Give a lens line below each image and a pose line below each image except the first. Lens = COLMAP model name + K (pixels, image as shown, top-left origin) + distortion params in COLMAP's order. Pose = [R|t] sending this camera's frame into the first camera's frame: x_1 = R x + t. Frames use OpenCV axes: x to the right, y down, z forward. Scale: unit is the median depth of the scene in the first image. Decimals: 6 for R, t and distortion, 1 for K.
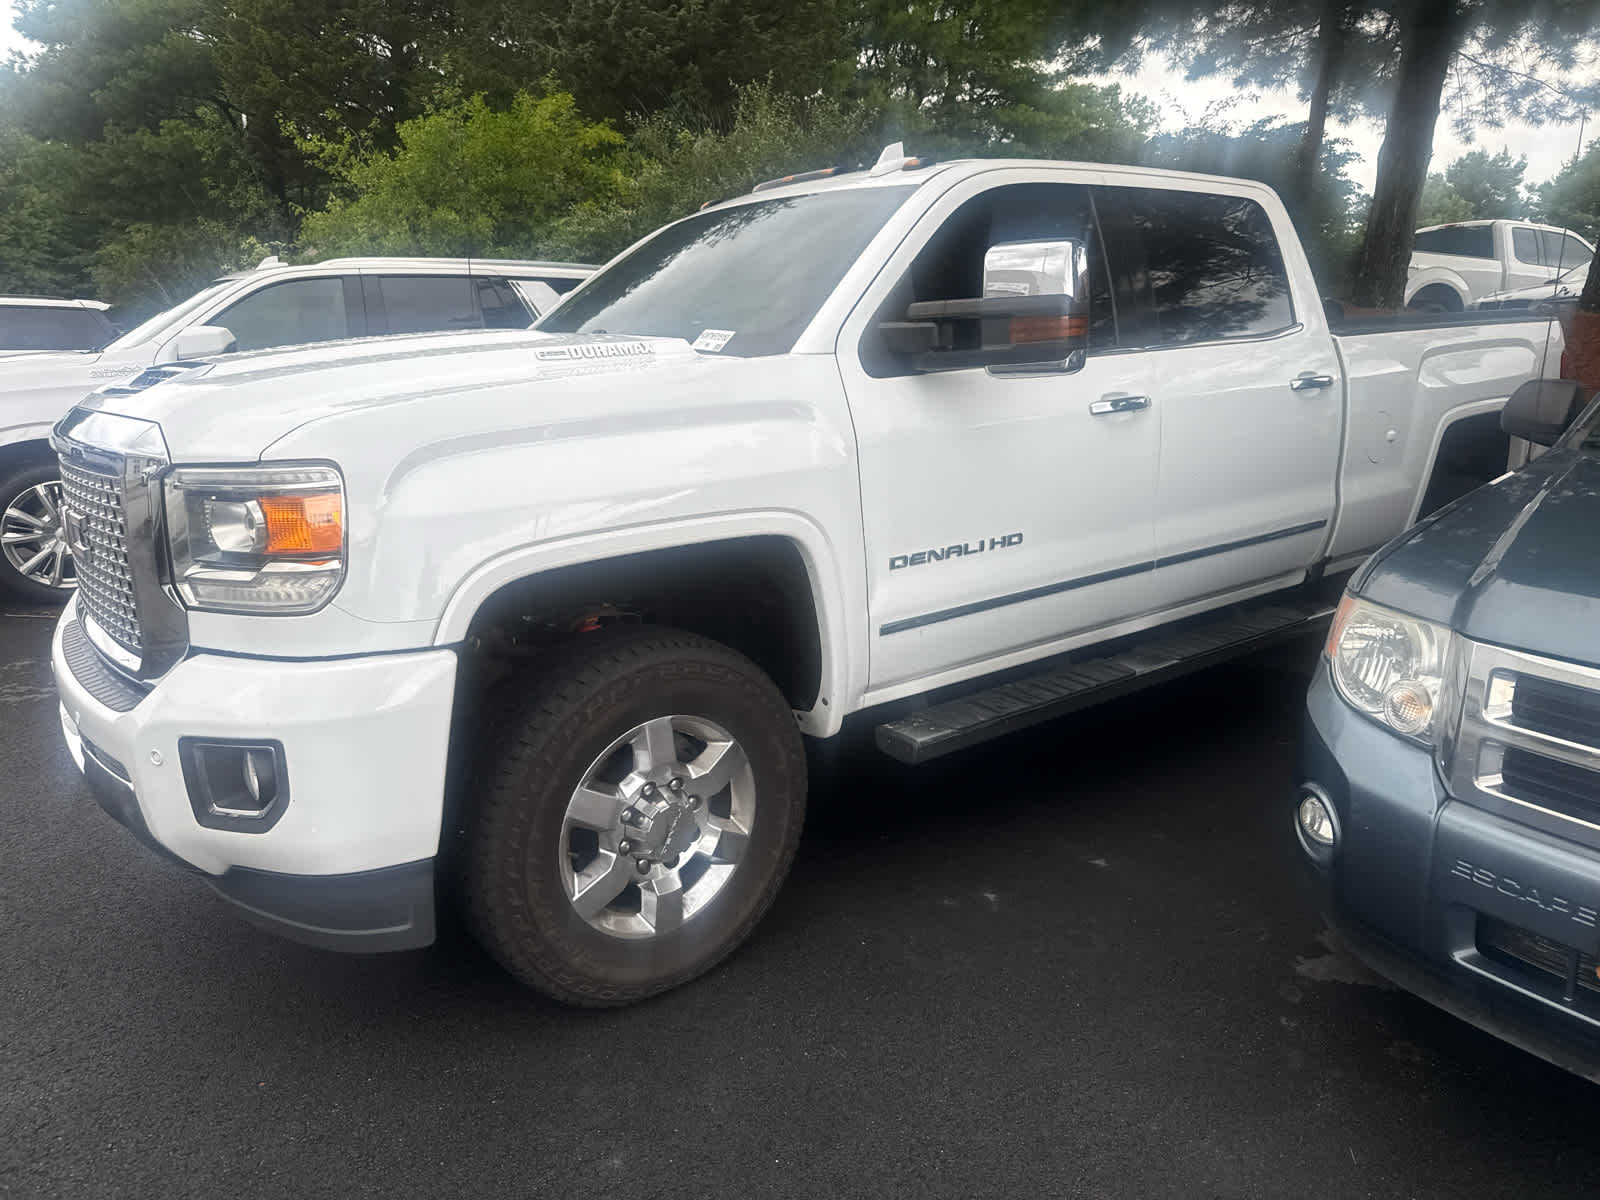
lens RADIAL K [[1154.1, 0, 800.0], [0, 1154.1, 600.0], [0, 0, 1]] dist [-0.001778, -0.001046]
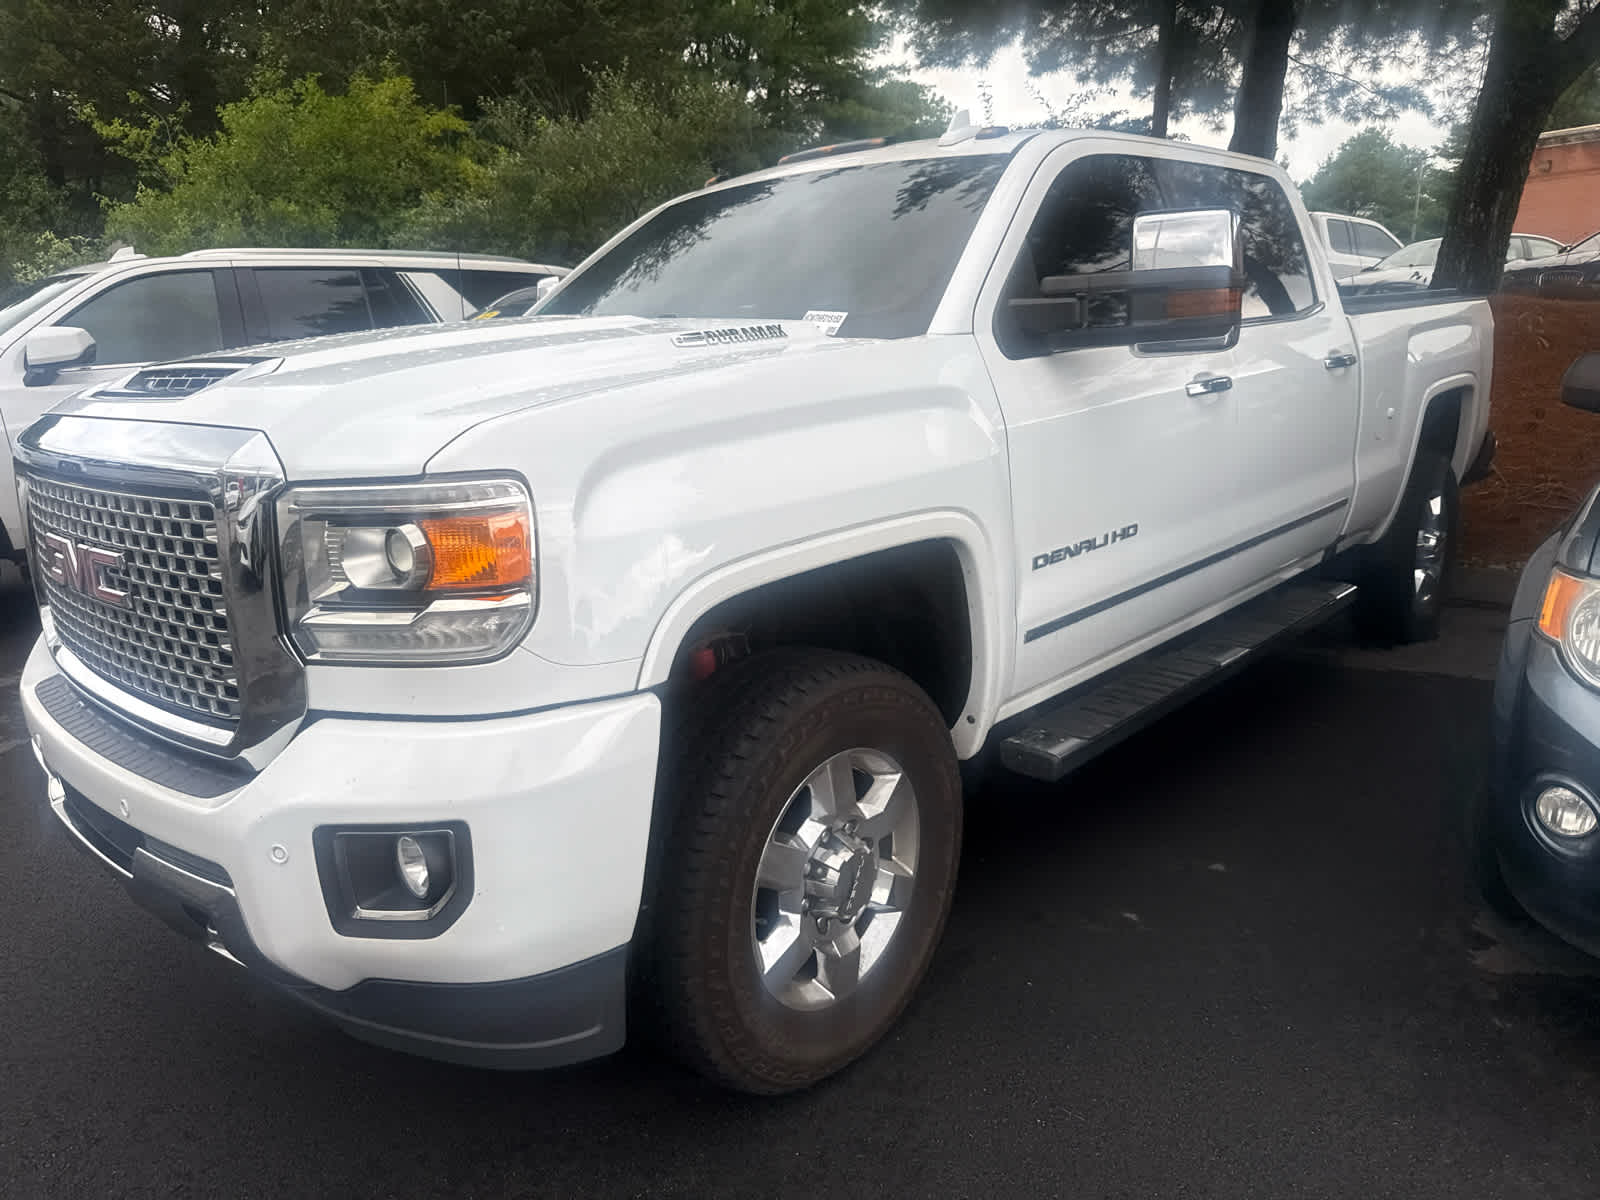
lens RADIAL K [[1154.1, 0, 800.7], [0, 1154.1, 587.1], [0, 0, 1]] dist [0.001508, -0.006267]
pose [[0.986554, -0.050919, 0.155304, -0.056677], [0.052178, 0.998630, -0.004039, -0.004291], [-0.154886, 0.012088, 0.987858, 0.028892]]
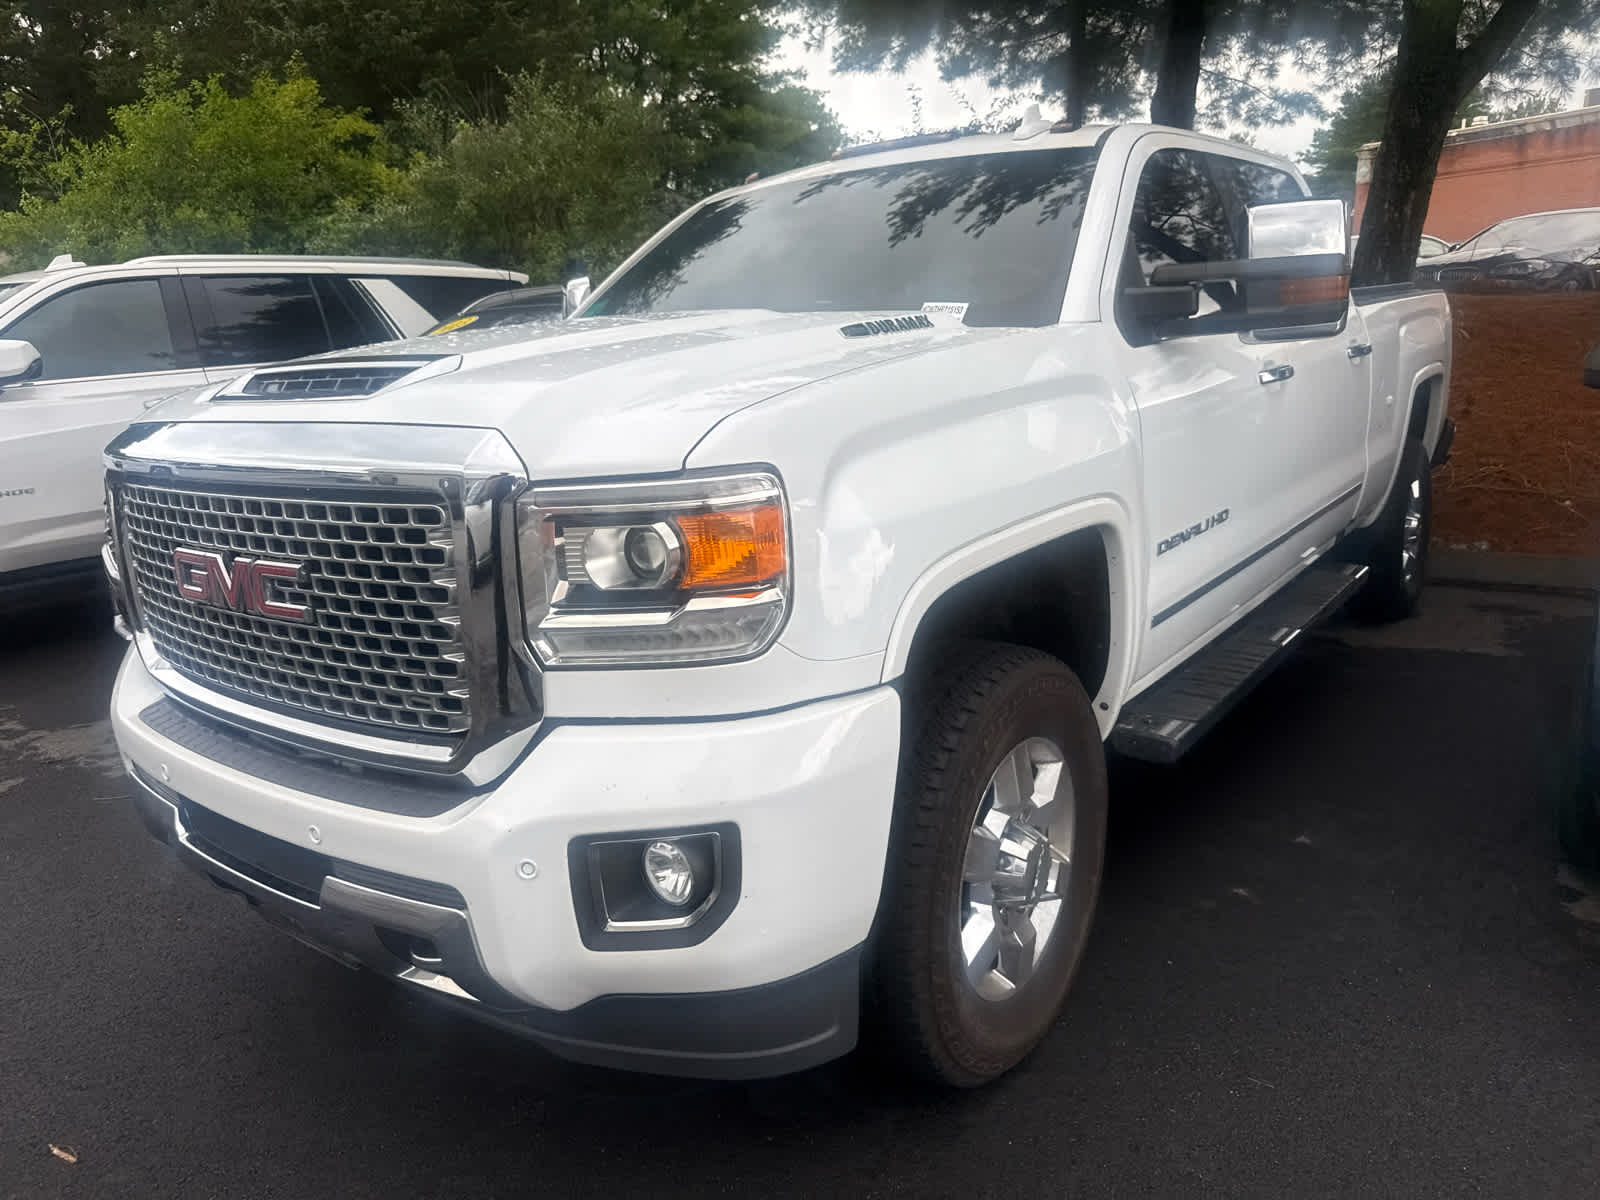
lens RADIAL K [[1154.1, 0, 800.0], [0, 1154.1, 600.0], [0, 0, 1]] dist [-0.001778, -0.001046]
pose [[0.965297, -0.087646, 0.246010, -0.098935], [0.088670, 0.996037, 0.006936, -0.005161], [-0.245643, 0.015119, 0.969243, 0.039487]]
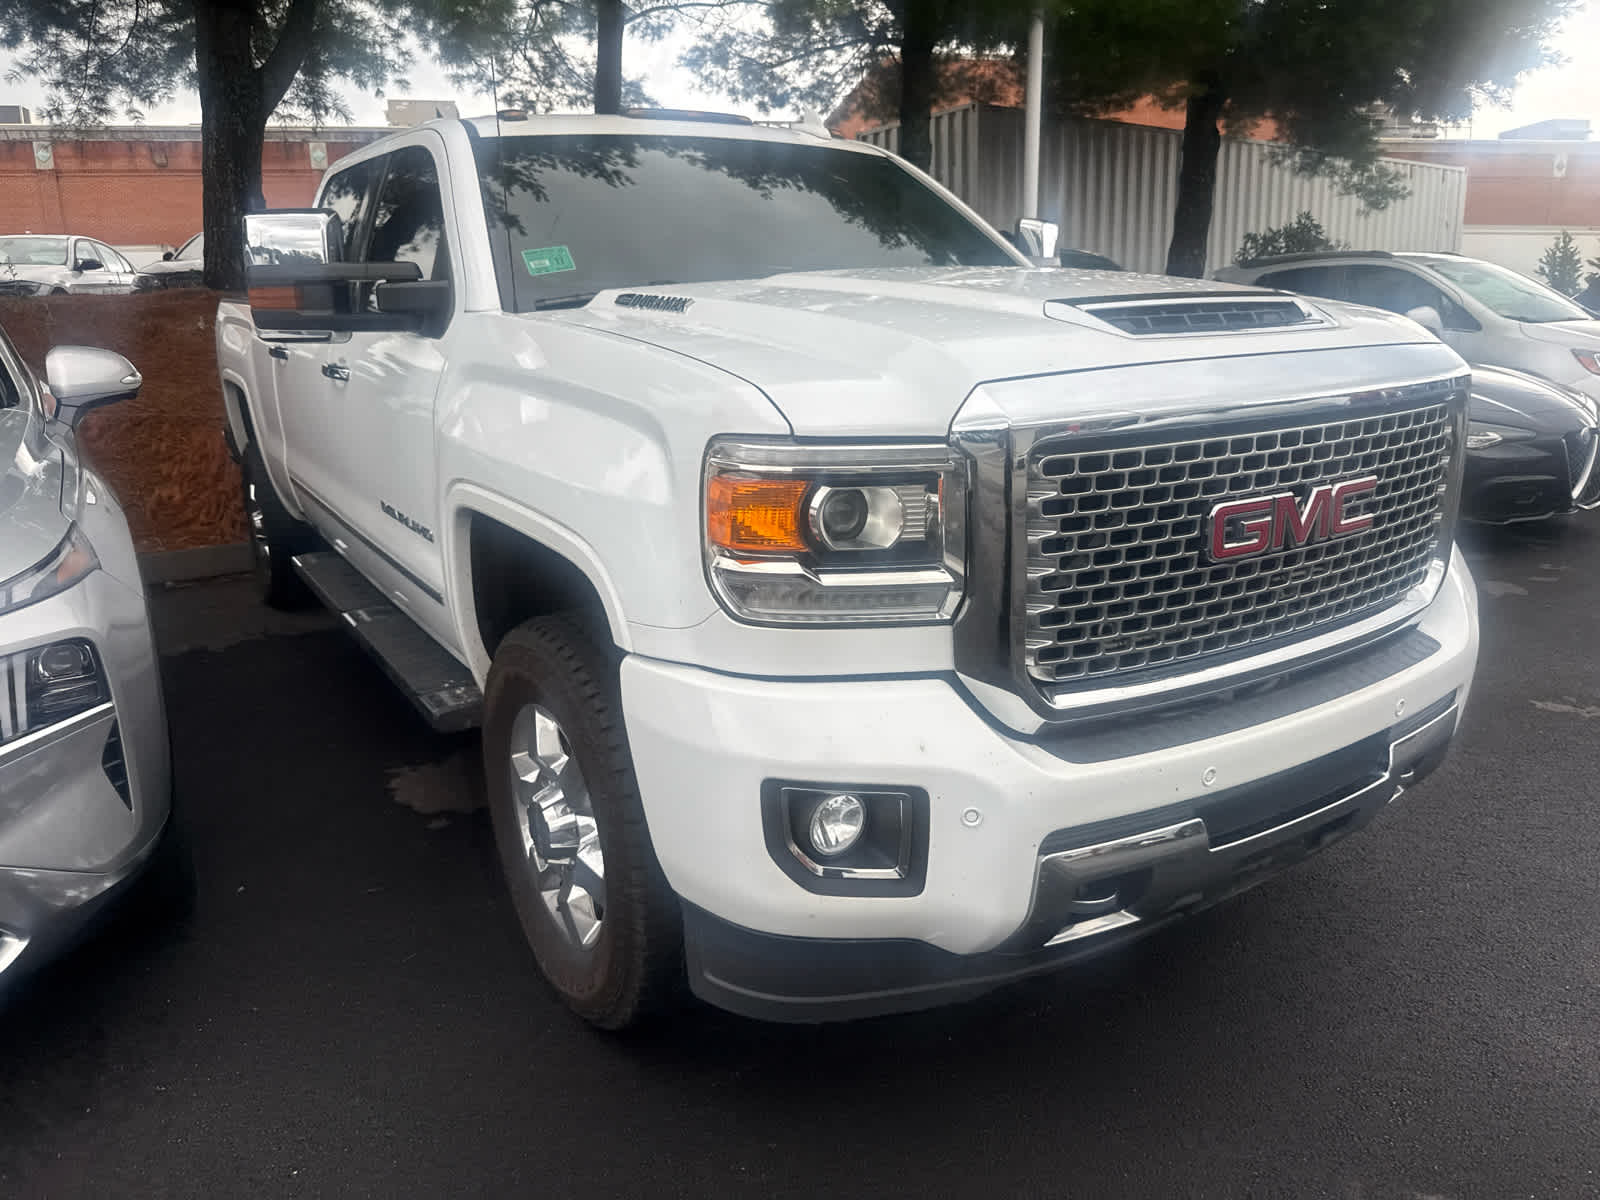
lens RADIAL K [[1154.1, 0, 800.7], [0, 1154.1, 587.1], [0, 0, 1]] dist [0.001508, -0.006267]
pose [[0.088000, -0.233690, 0.968321, -0.294382], [0.241526, 0.948090, 0.206858, -0.053120], [-0.966396, 0.215671, 0.139875, 0.259907]]
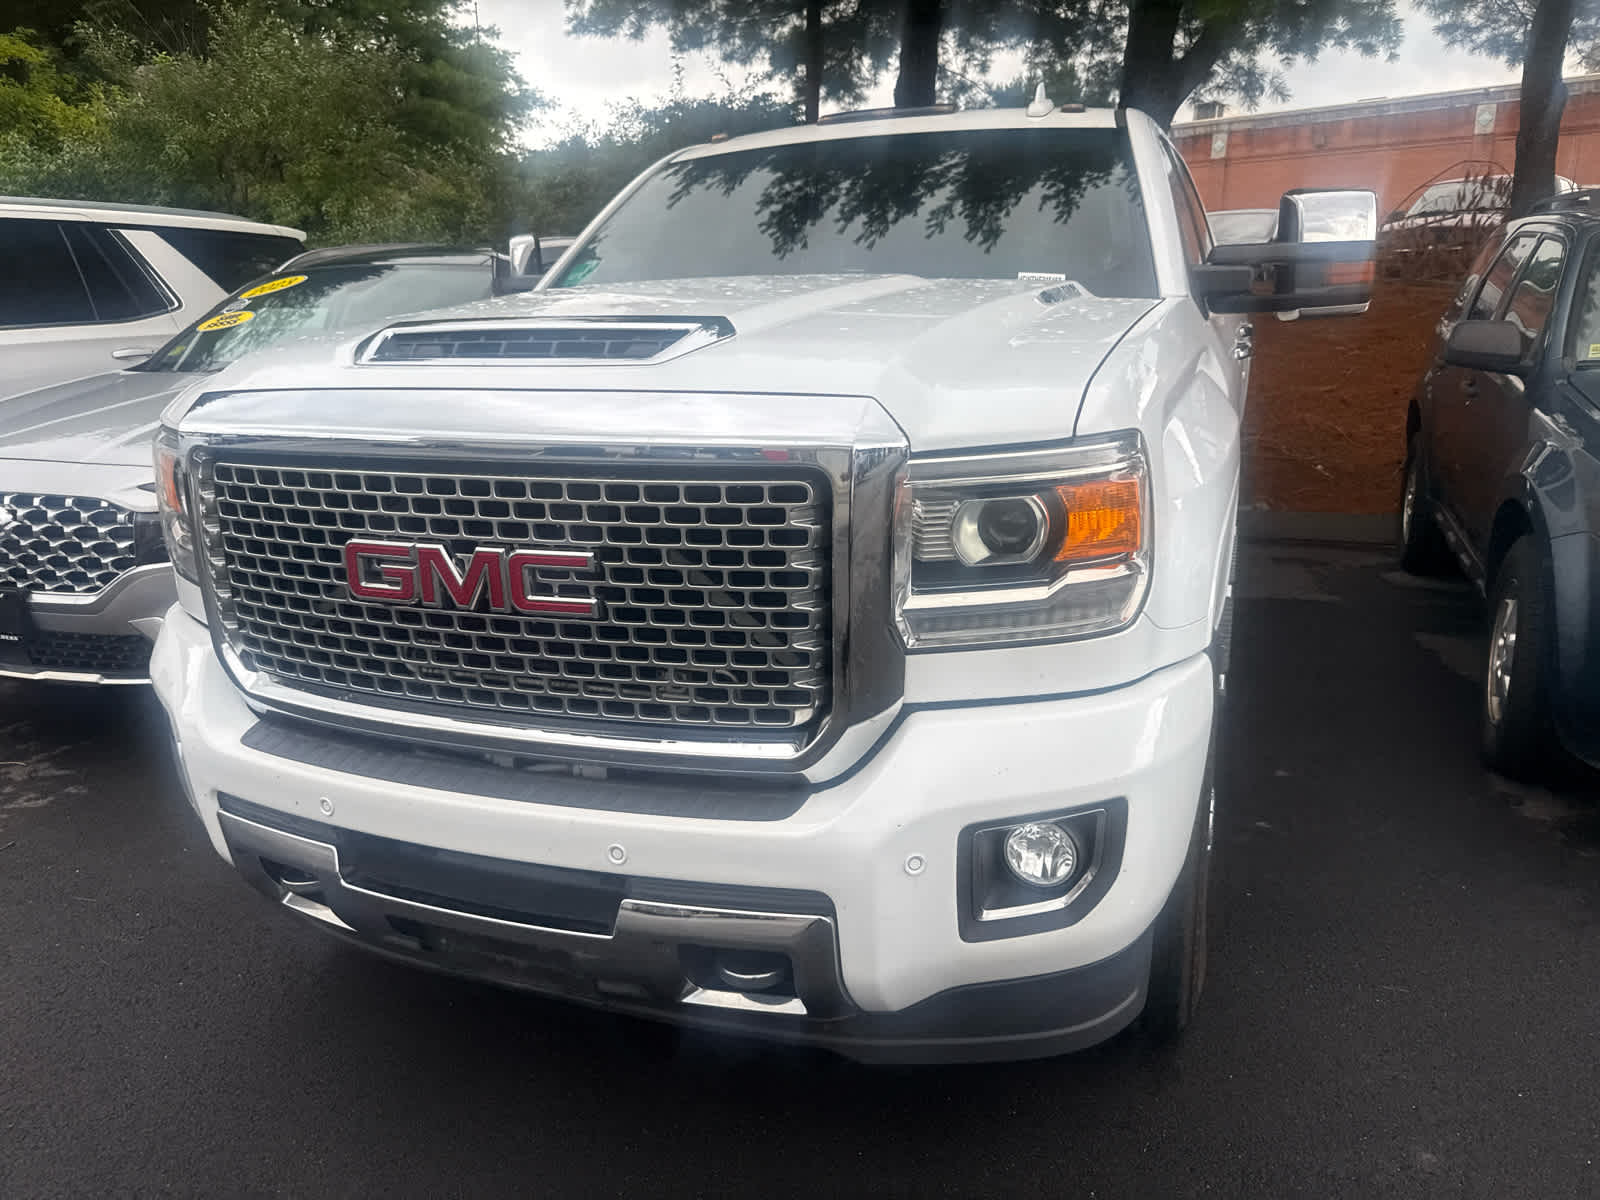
lens RADIAL K [[1154.1, 0, 800.0], [0, 1154.1, 600.0], [0, 0, 1]] dist [-0.001778, -0.001046]
pose [[0.857725, -0.136337, 0.495702, -0.168716], [0.124921, 0.990569, 0.056289, -0.013358], [-0.498701, 0.013643, 0.866666, 0.074136]]
